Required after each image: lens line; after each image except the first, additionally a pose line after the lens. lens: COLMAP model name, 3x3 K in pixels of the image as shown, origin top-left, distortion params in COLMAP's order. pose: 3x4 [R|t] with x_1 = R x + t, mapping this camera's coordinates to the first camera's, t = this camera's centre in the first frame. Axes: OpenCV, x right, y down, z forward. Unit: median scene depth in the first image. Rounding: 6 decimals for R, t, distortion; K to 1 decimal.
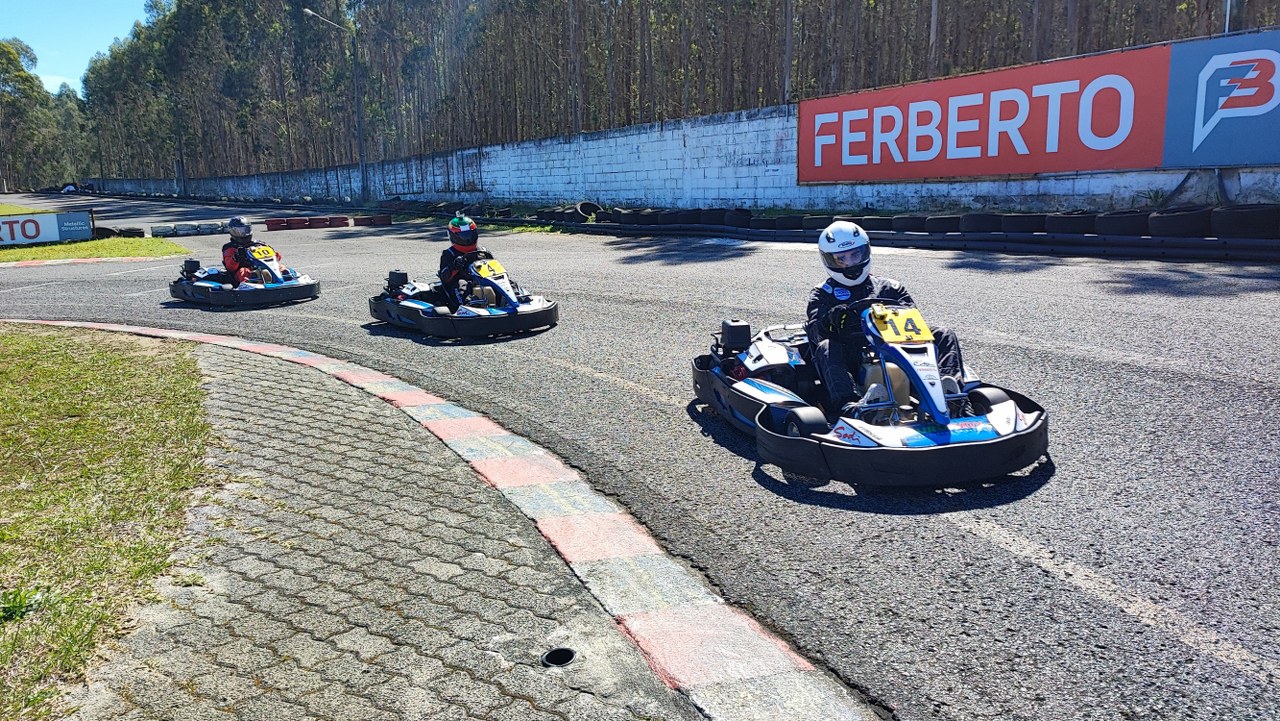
lens RADIAL K [[879.6, 0, 729.6], [0, 879.6, 355.9], [0, 0, 1]] dist [0.018057, -0.031681]
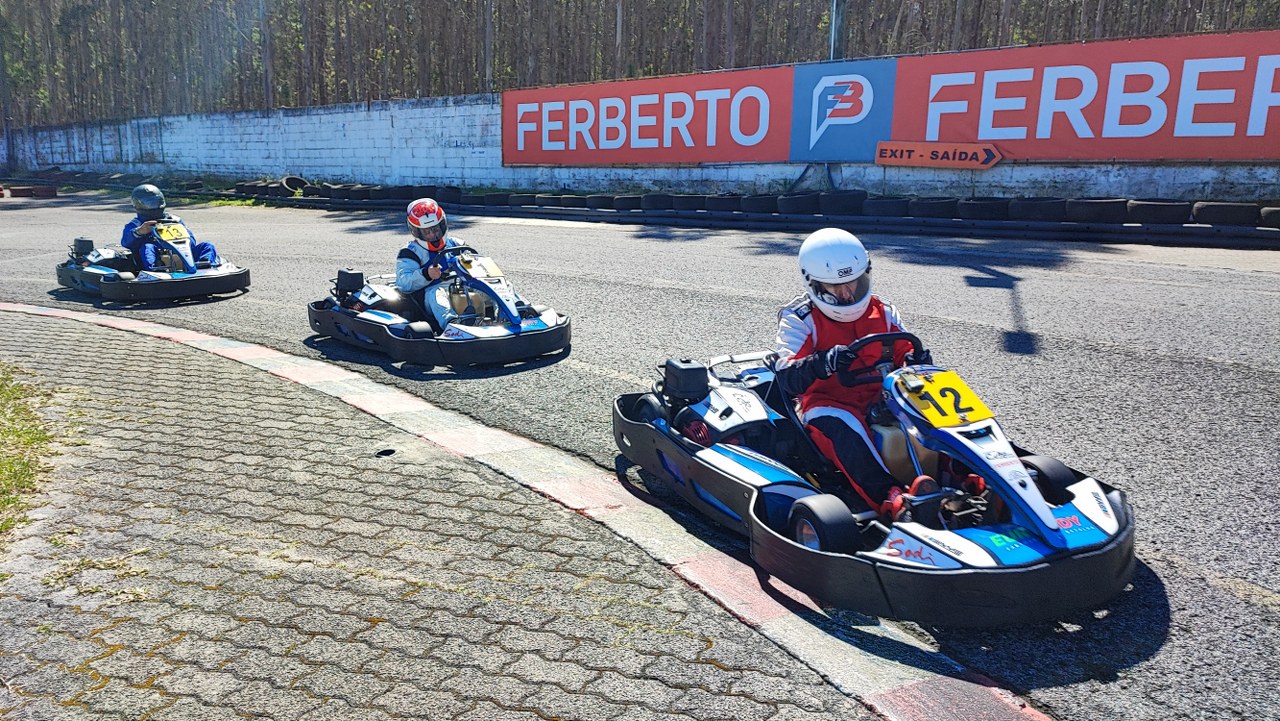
lens RADIAL K [[881.3, 0, 658.8], [0, 881.3, 377.4], [0, 0, 1]] dist [0.034741, -0.041703]
pose [[0.966459, -0.030201, 0.255037, -0.033638], [0.020209, 0.998925, 0.041709, 0.041131], [-0.256023, -0.035156, 0.966031, -0.194667]]
